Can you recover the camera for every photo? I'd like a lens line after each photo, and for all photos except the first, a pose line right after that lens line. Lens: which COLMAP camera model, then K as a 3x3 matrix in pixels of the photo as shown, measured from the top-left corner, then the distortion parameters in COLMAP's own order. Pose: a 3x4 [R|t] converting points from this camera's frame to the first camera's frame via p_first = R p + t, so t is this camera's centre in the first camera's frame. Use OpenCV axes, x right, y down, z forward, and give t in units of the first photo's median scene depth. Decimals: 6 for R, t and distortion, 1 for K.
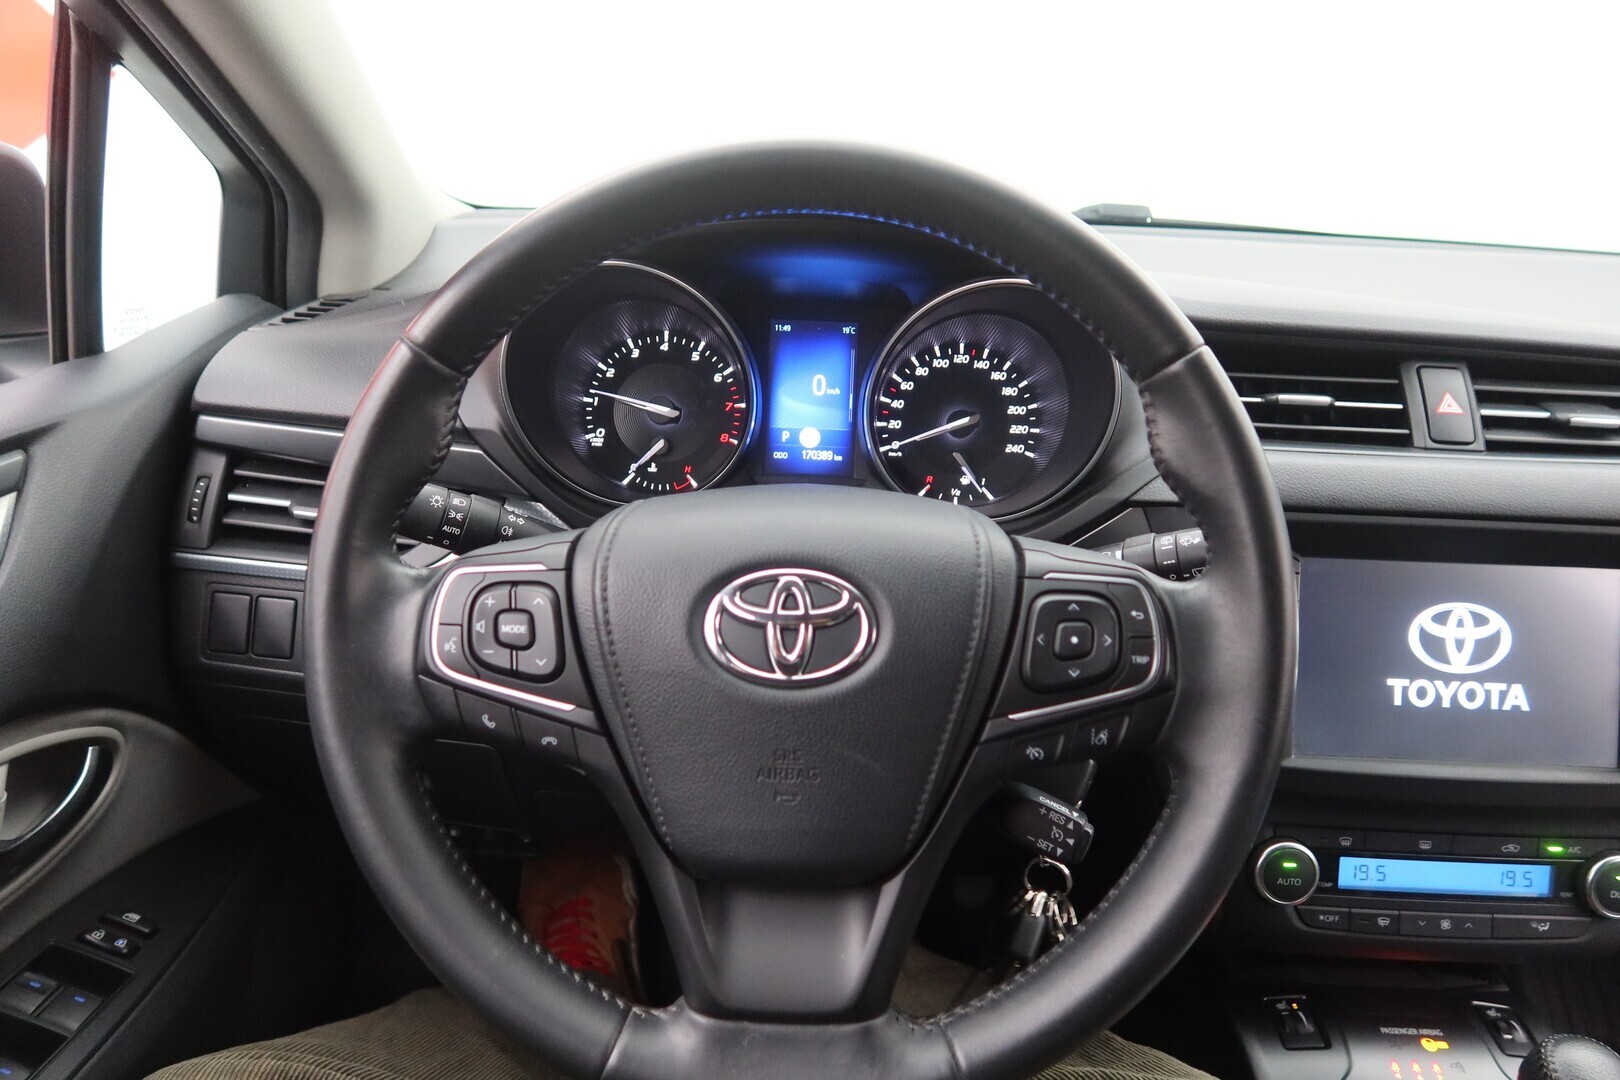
lens RADIAL K [[658.7, 0, 808.4], [0, 658.7, 538.8], [0, 0, 1]] dist [-0.000309, 0.000658]
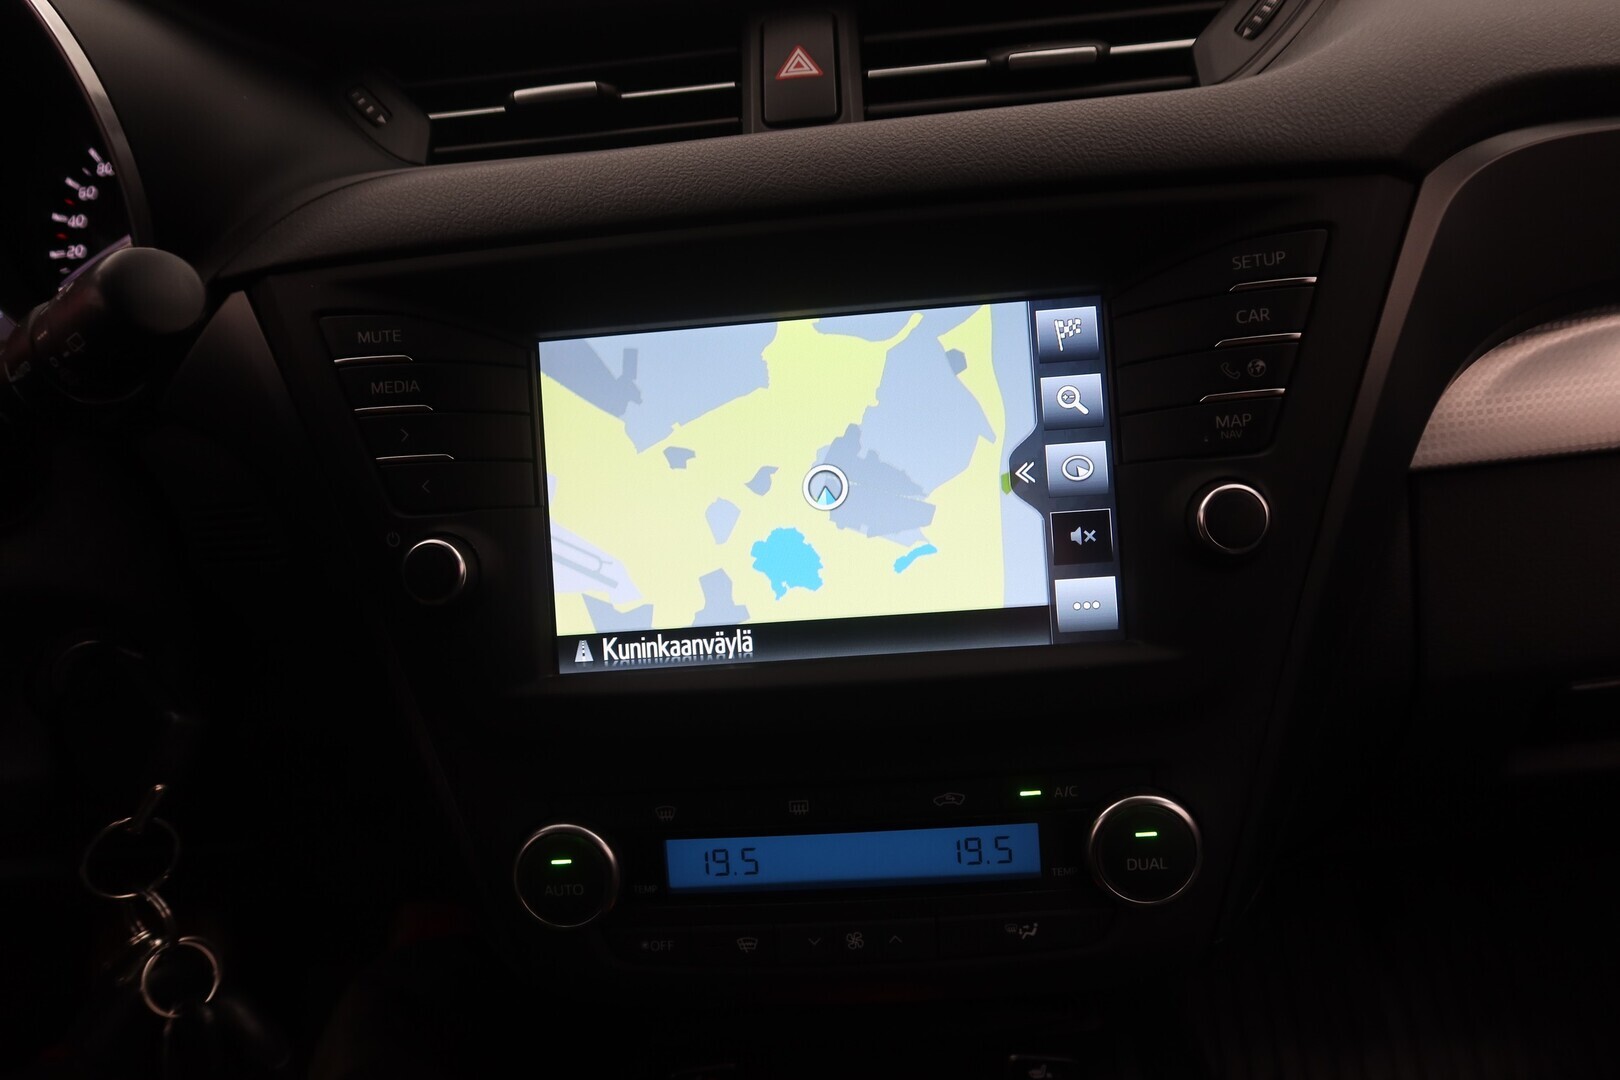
lens RADIAL K [[658.7, 0, 811.1], [0, 658.7, 541.7], [0, 0, 1]] dist [-0.000309, 0.000658]
pose [[0.992183, -0.111732, -0.055569, 0.987595], [0.111379, 0.993733, -0.009413, 0.236045], [0.056273, 0.003150, 0.998410, 0.415173]]
